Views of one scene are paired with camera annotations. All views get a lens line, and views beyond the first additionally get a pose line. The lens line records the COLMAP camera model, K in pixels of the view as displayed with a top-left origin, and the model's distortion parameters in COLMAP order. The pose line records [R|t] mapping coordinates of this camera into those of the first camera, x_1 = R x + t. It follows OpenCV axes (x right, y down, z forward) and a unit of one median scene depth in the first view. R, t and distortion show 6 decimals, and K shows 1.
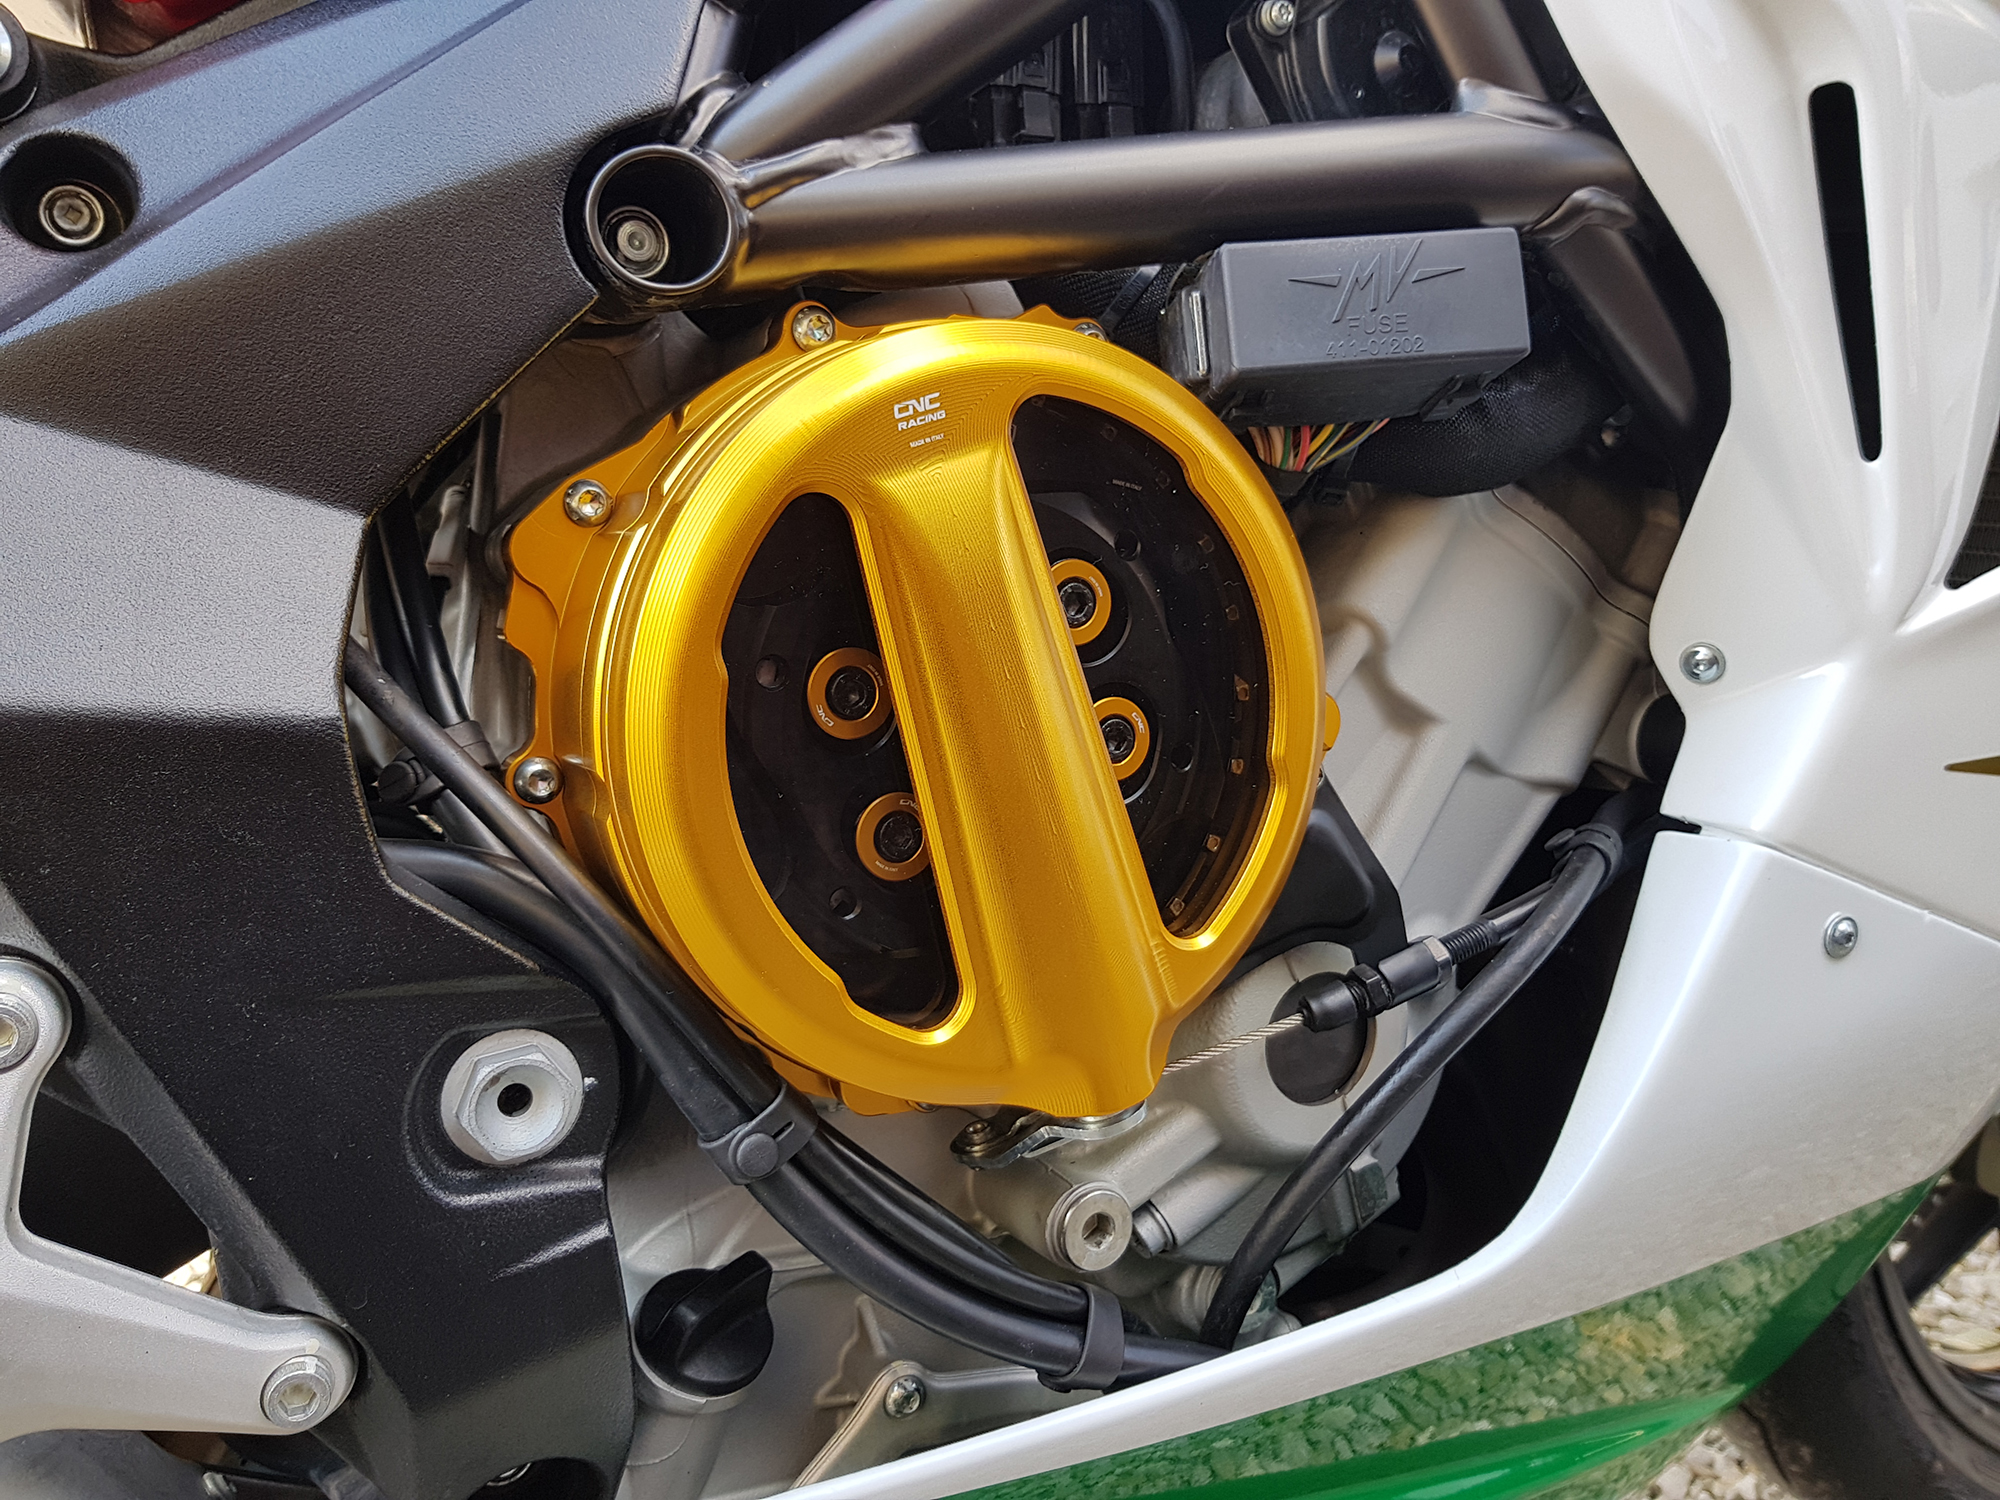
lens RADIAL K [[1588.9, 0, 966.1], [0, 1588.9, 725.5], [0, 0, 1]] dist [0.013546, -0.071031]
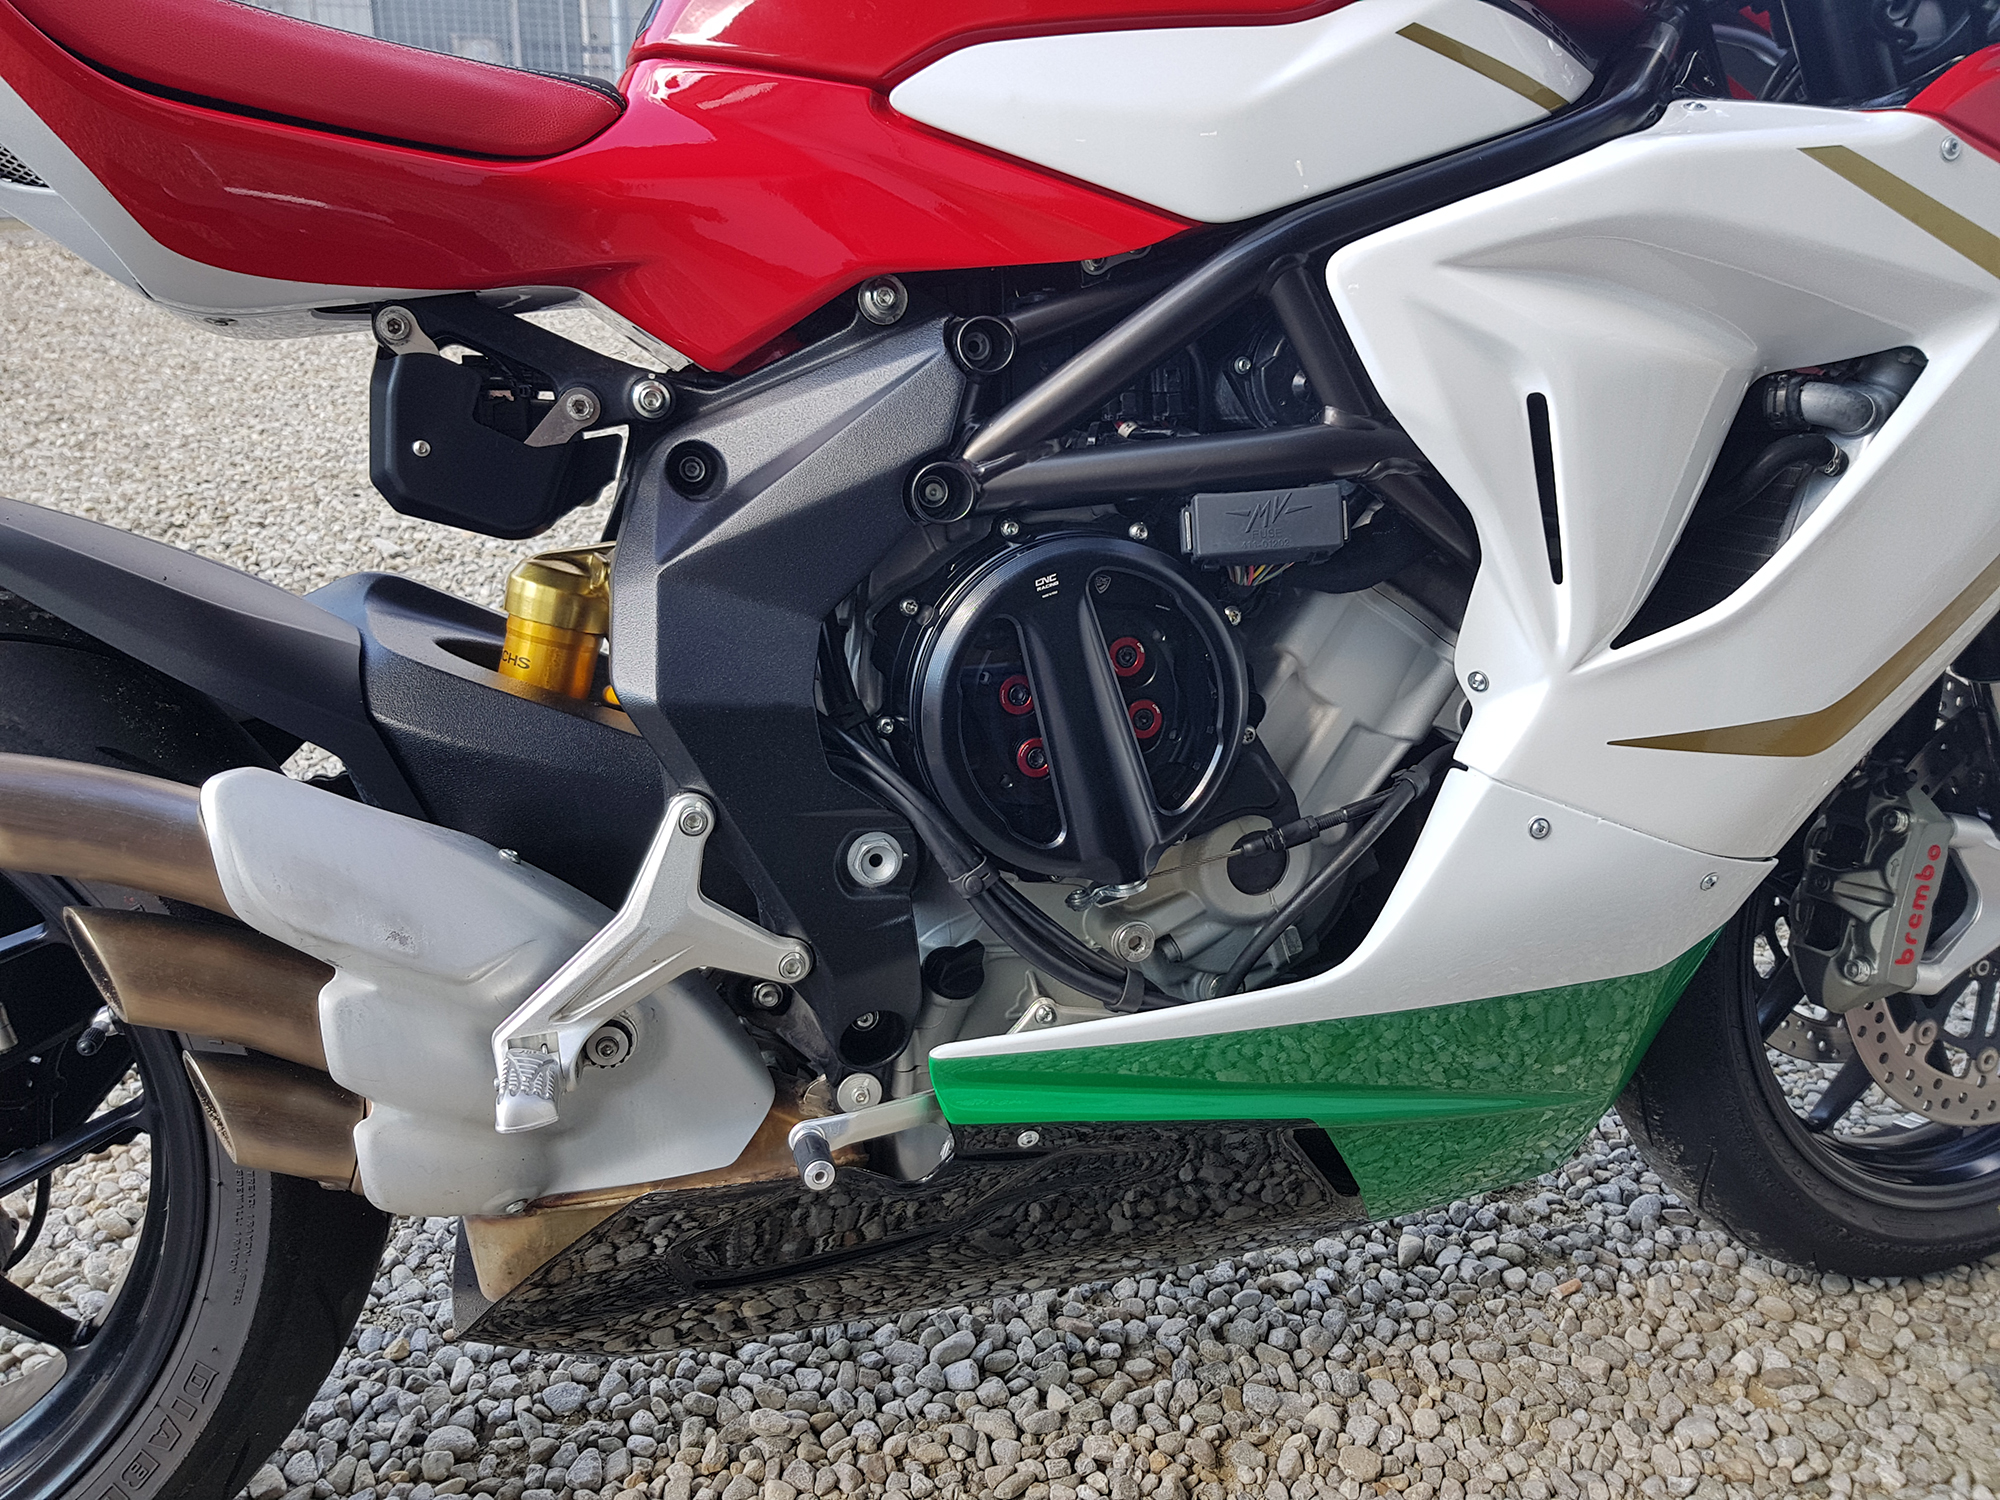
lens RADIAL K [[1588.9, 0, 966.1], [0, 1588.9, 725.5], [0, 0, 1]] dist [0.013546, -0.071031]
pose [[0.978917, 0.044650, -0.199320, 0.295904], [-0.025235, 0.994777, 0.098907, -0.192870], [0.202695, -0.091792, 0.974930, -1.195145]]
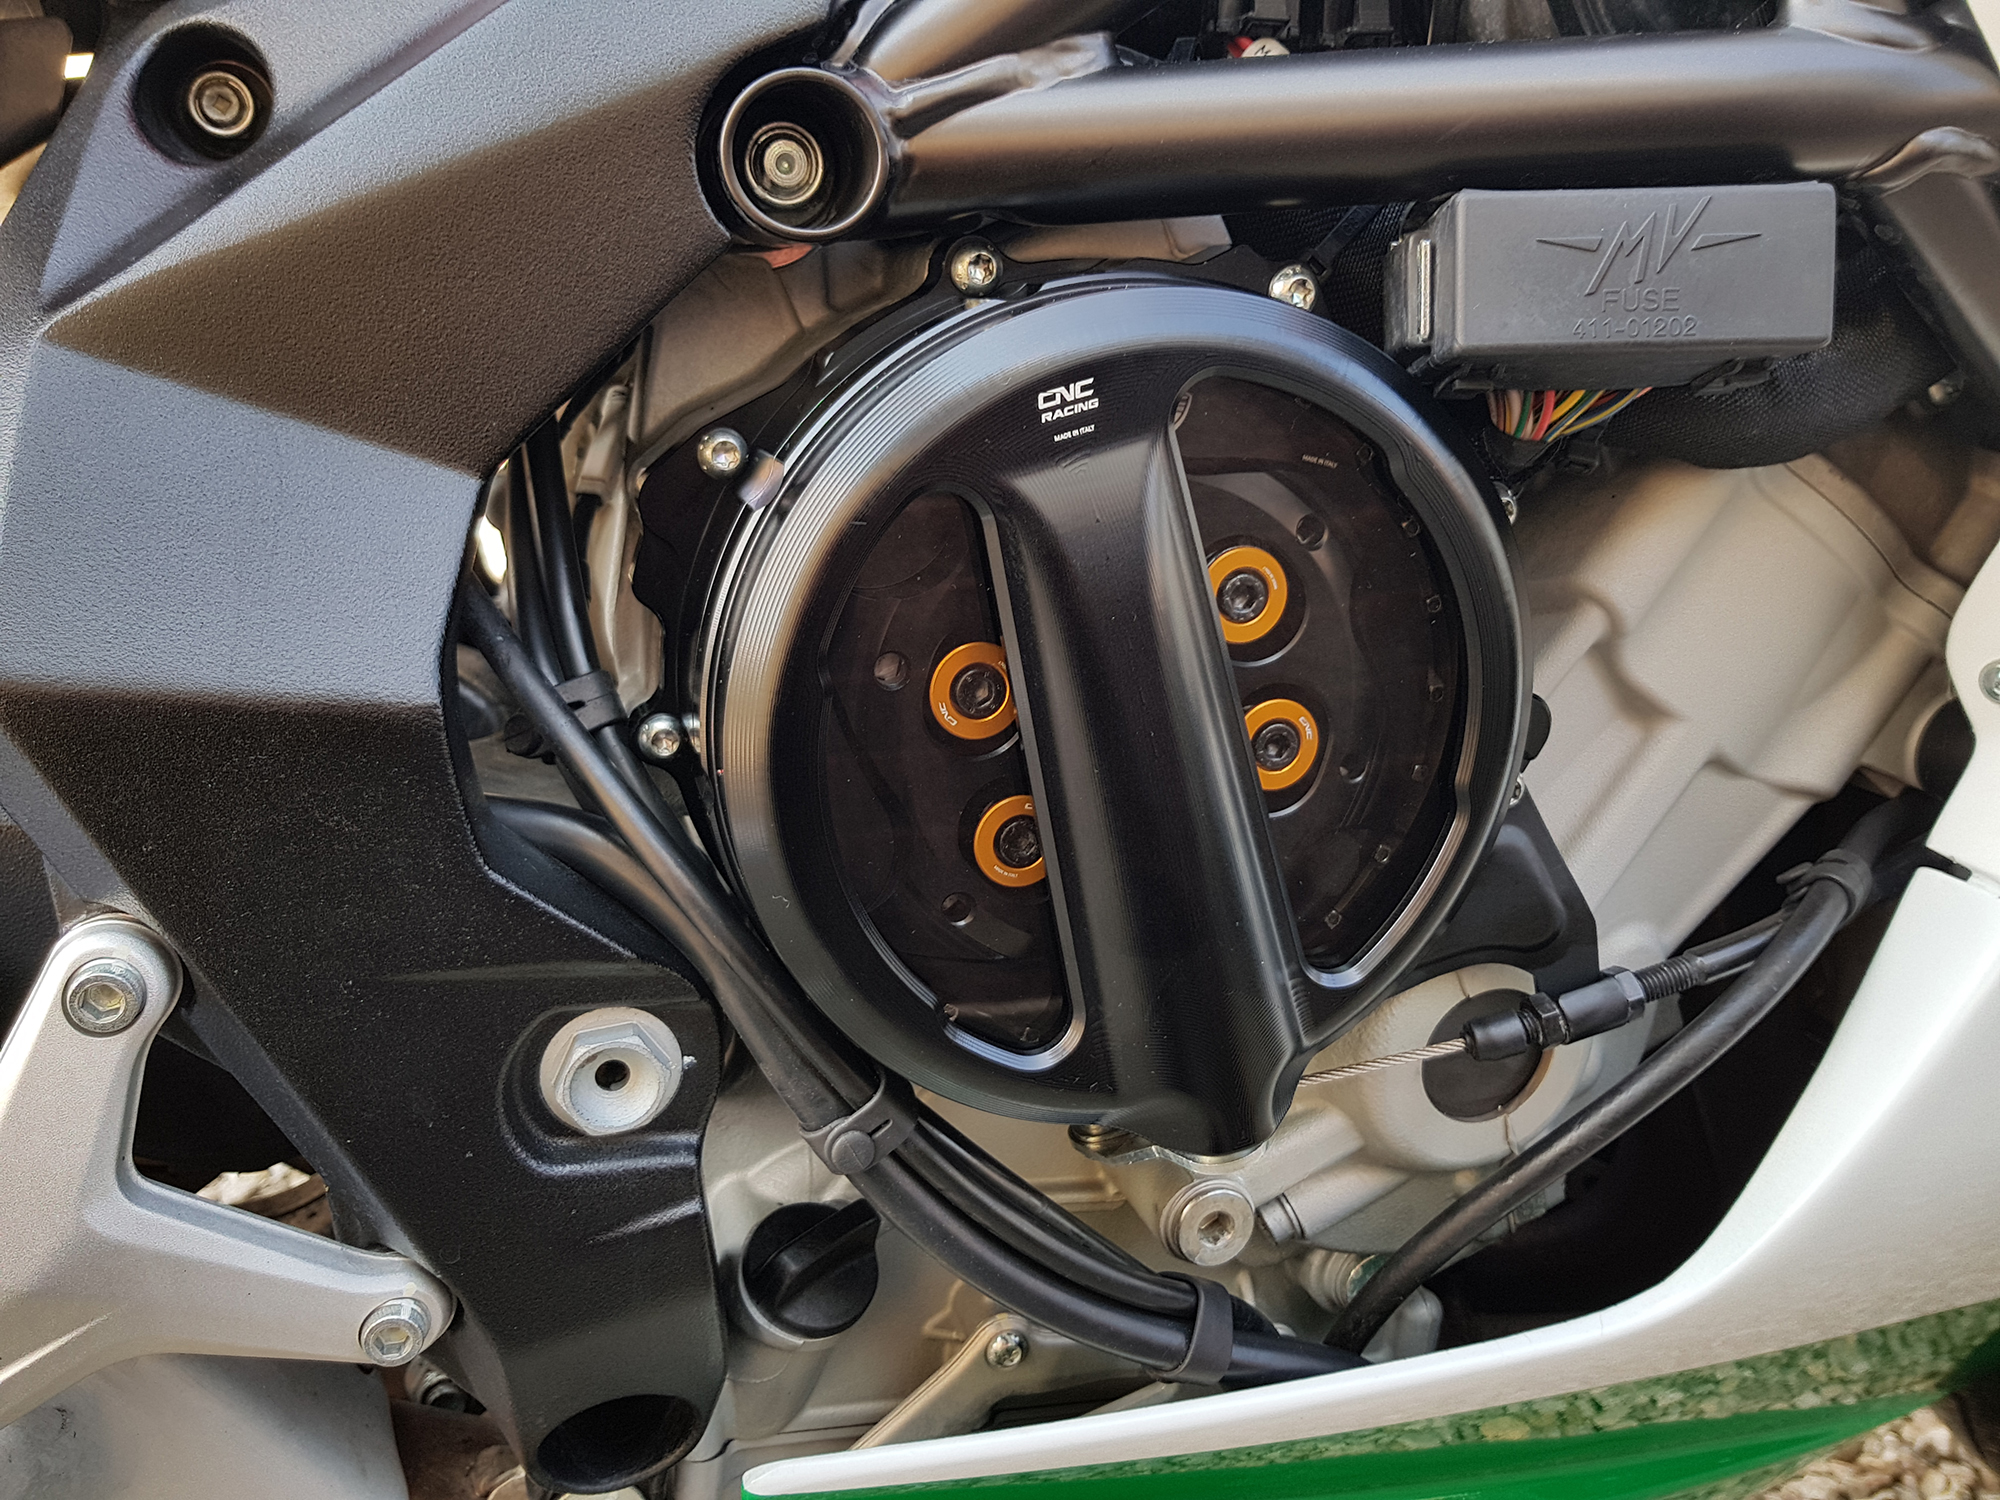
lens RADIAL K [[1588.9, 0, 966.1], [0, 1588.9, 725.5], [0, 0, 1]] dist [0.013546, -0.071031]
pose [[0.981759, 0.096943, -0.163557, 0.068387], [-0.068531, 0.982851, 0.171192, -0.148897], [0.177348, -0.156860, 0.971567, 0.092267]]
